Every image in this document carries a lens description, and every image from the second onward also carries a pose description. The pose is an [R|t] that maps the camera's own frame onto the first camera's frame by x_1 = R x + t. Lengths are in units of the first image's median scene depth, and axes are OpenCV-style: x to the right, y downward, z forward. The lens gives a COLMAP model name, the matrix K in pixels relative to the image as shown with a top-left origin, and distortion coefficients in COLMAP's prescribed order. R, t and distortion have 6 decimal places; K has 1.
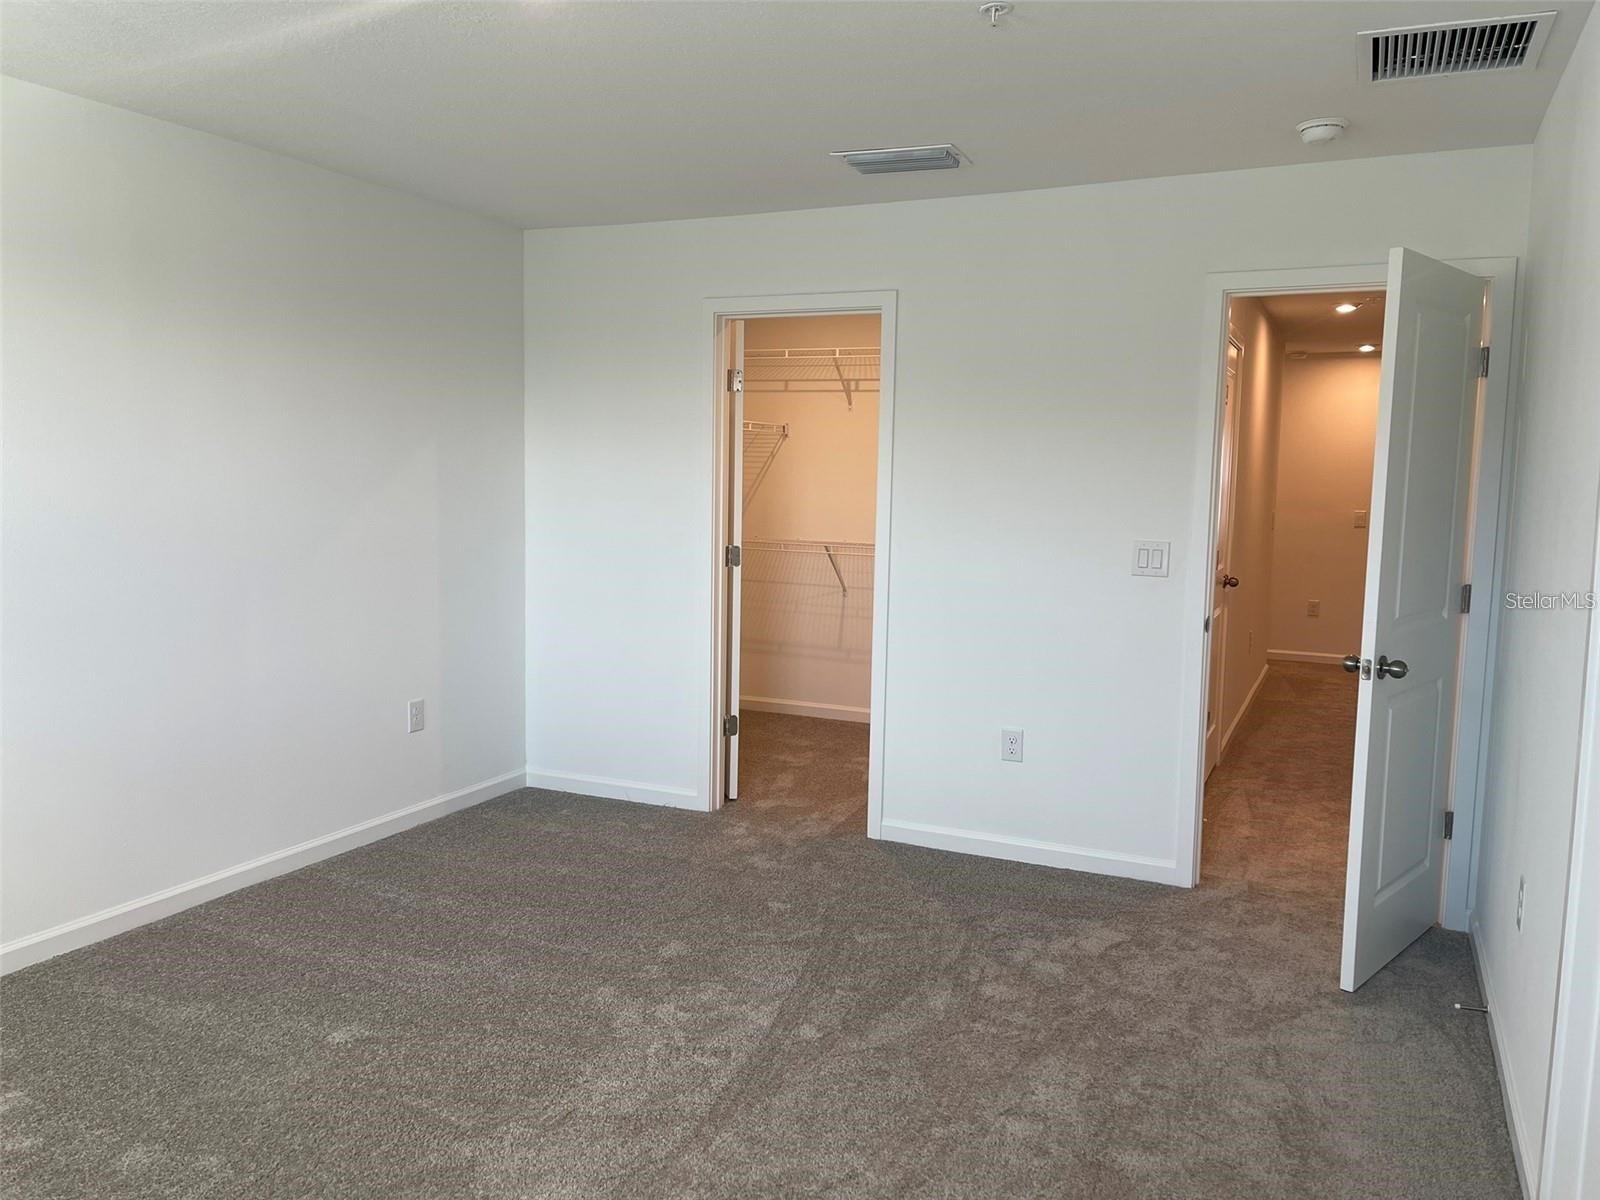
lens RADIAL K [[1220.5, 0, 801.4], [0, 1220.5, 598.3], [0, 0, 1]] dist [0.048066, -0.051702]
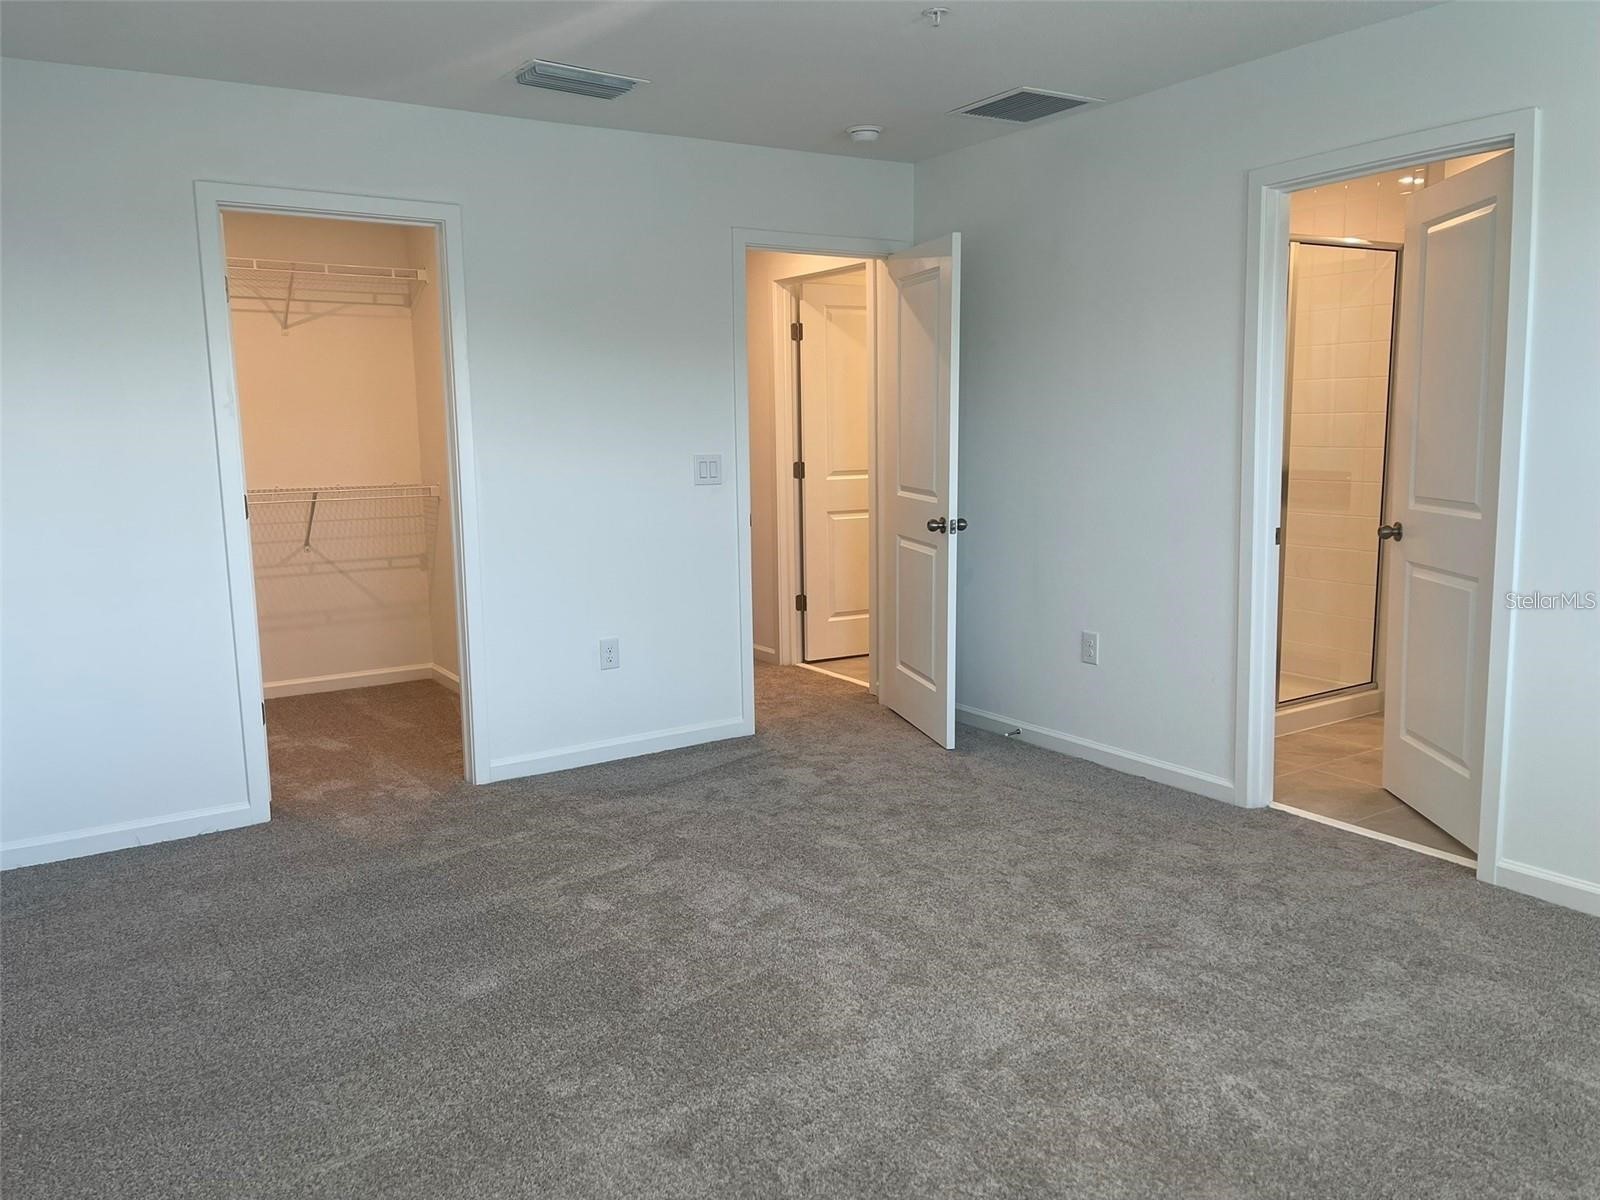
lens RADIAL K [[1220.5, 0, 802.7], [0, 1220.5, 600.2], [0, 0, 1]] dist [0.048066, -0.051702]
pose [[0.533733, -0.158383, 0.830689, -0.662584], [0.114291, 0.986802, 0.114714, -0.032768], [-0.837894, 0.033714, 0.544790, 0.286028]]
